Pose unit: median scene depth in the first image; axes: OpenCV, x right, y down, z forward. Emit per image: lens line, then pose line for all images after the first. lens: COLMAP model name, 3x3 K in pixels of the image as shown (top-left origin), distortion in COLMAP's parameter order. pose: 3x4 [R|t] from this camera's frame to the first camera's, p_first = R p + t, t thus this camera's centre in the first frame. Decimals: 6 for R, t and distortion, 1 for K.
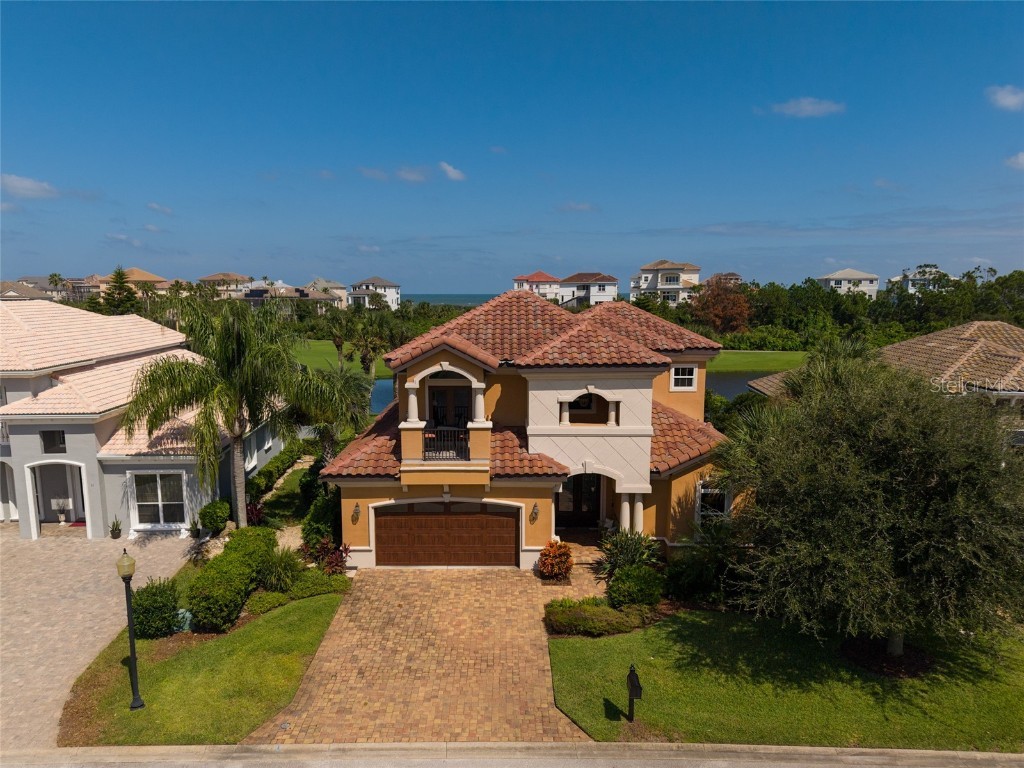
lens RADIAL K [[735.3, 0, 489.6], [0, 735.3, 401.5], [0, 0, 1]] dist [0.006772, -0.004890]
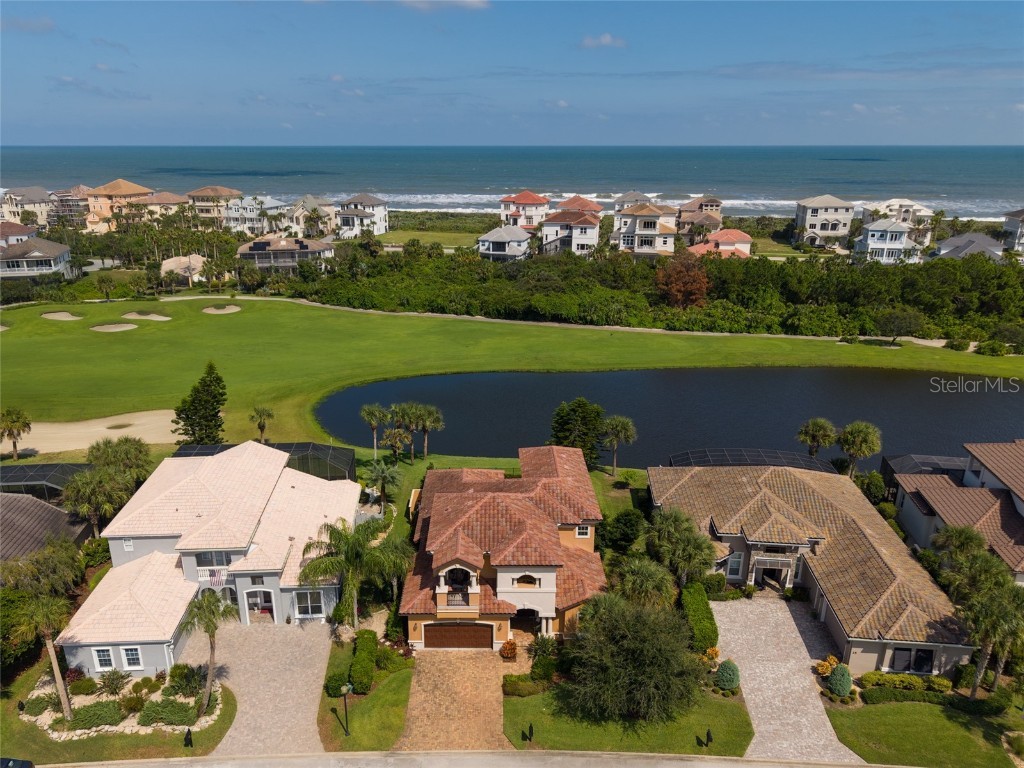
lens RADIAL K [[768.3, 0, 481.9], [0, 768.3, 410.5], [0, 0, 1]] dist [0.008475, -0.004187]
pose [[0.999974, -0.000097, 0.007162, -0.006544], [-0.001253, 0.982122, 0.188241, -0.873122], [-0.007052, -0.188245, 0.982097, -1.051587]]
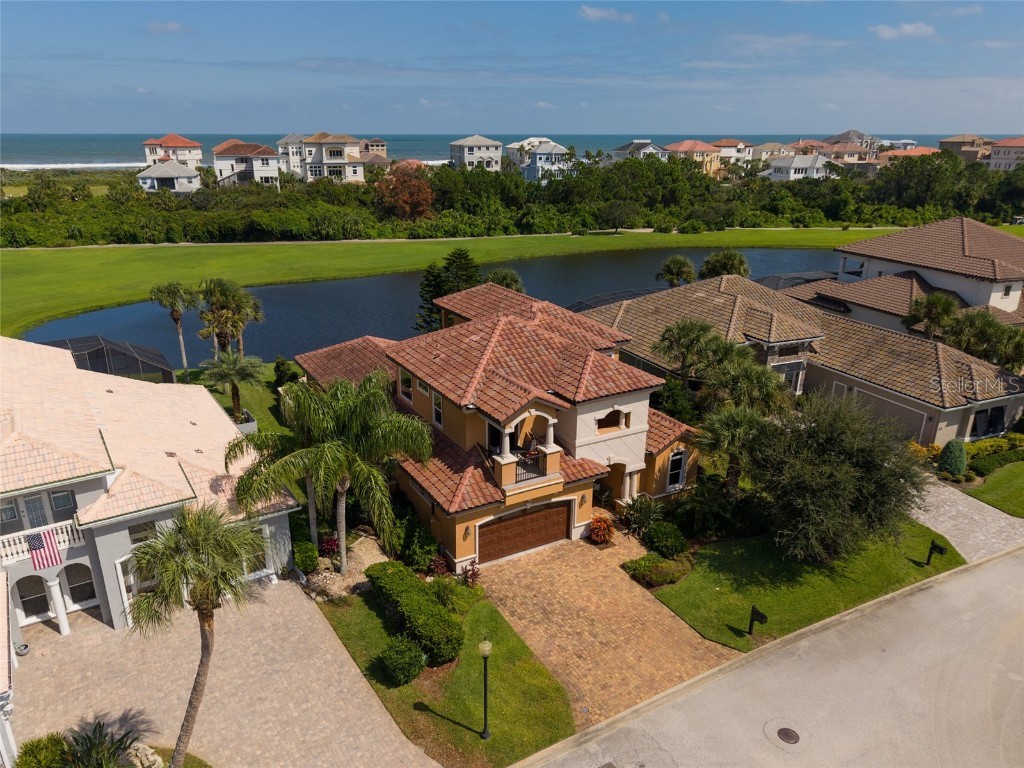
lens RADIAL K [[723.3, 0, 490.2], [0, 723.3, 401.5], [0, 0, 1]] dist [0.011616, -0.001010]
pose [[0.868584, -0.167201, 0.466482, -0.684958], [0.067238, 0.972417, 0.223346, -0.340268], [-0.490959, -0.162630, 0.855868, -0.042088]]
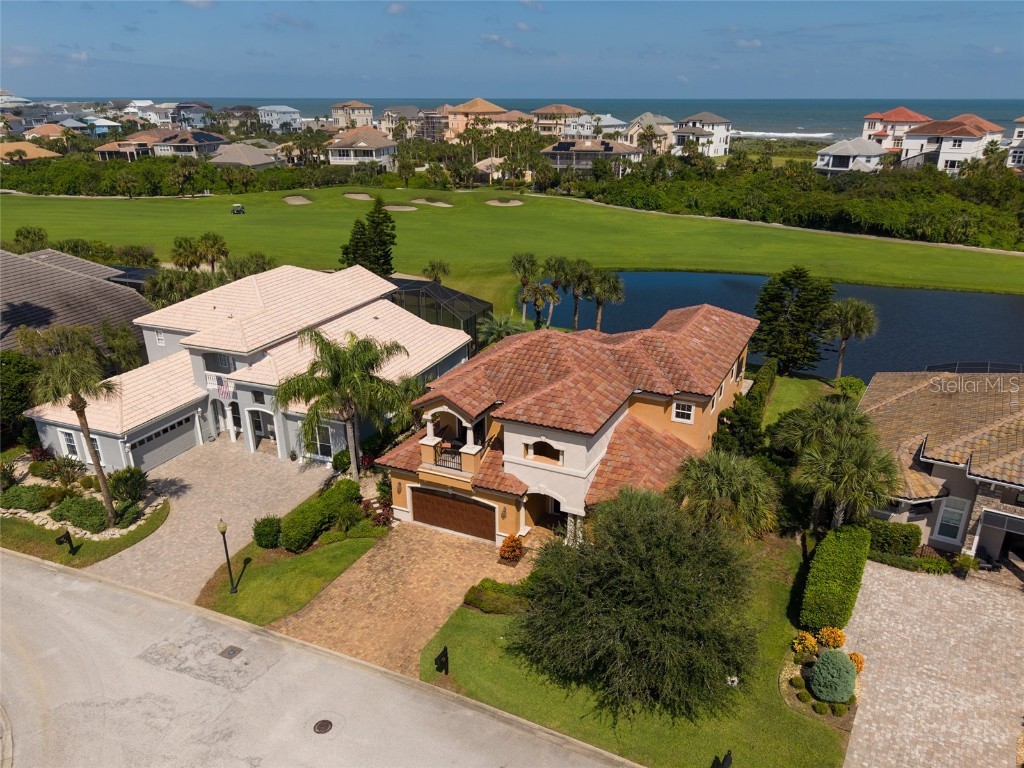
lens RADIAL K [[757.9, 0, 517.3], [0, 757.9, 401.2], [0, 0, 1]] dist [0.011980, -0.005468]
pose [[0.909383, 0.157147, -0.385134, 0.617319], [-0.062918, 0.967203, 0.246088, -0.423096], [0.411175, -0.199557, 0.889445, -0.260832]]
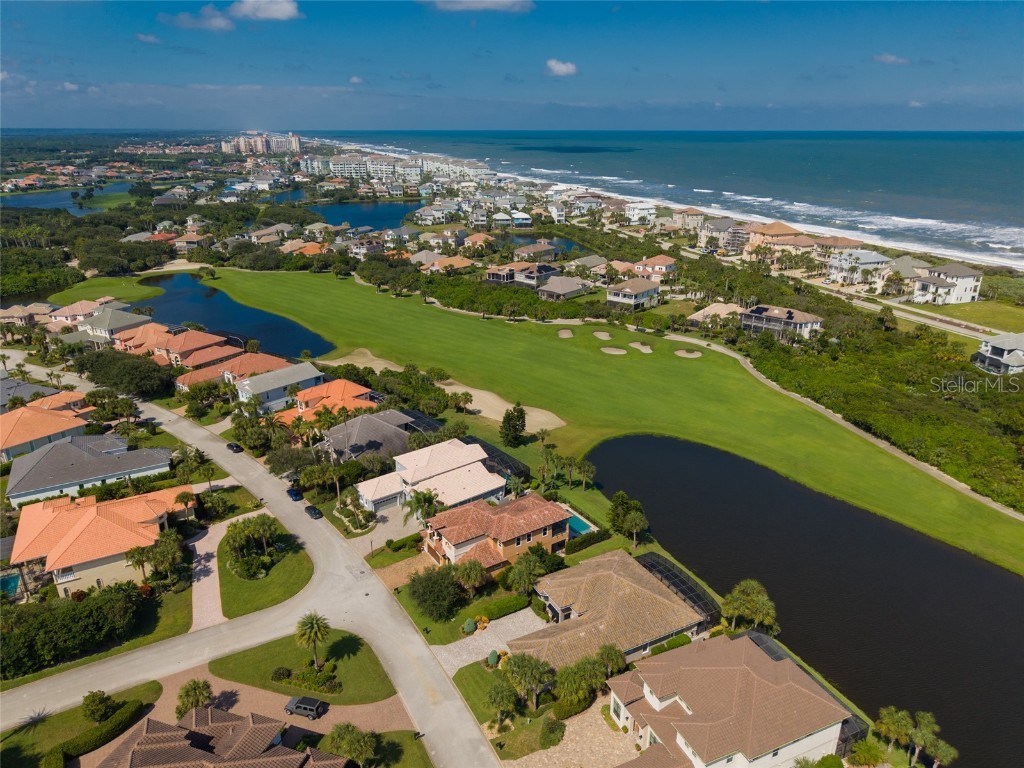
lens RADIAL K [[690.3, 0, 514.5], [0, 690.3, 382.6], [0, 0, 1]] dist [0.007553, -0.003690]
pose [[0.558523, 0.289070, -0.777490, 3.548014], [-0.118575, 0.955509, 0.270077, -2.256282], [0.820970, -0.058654, 0.567950, -1.134294]]
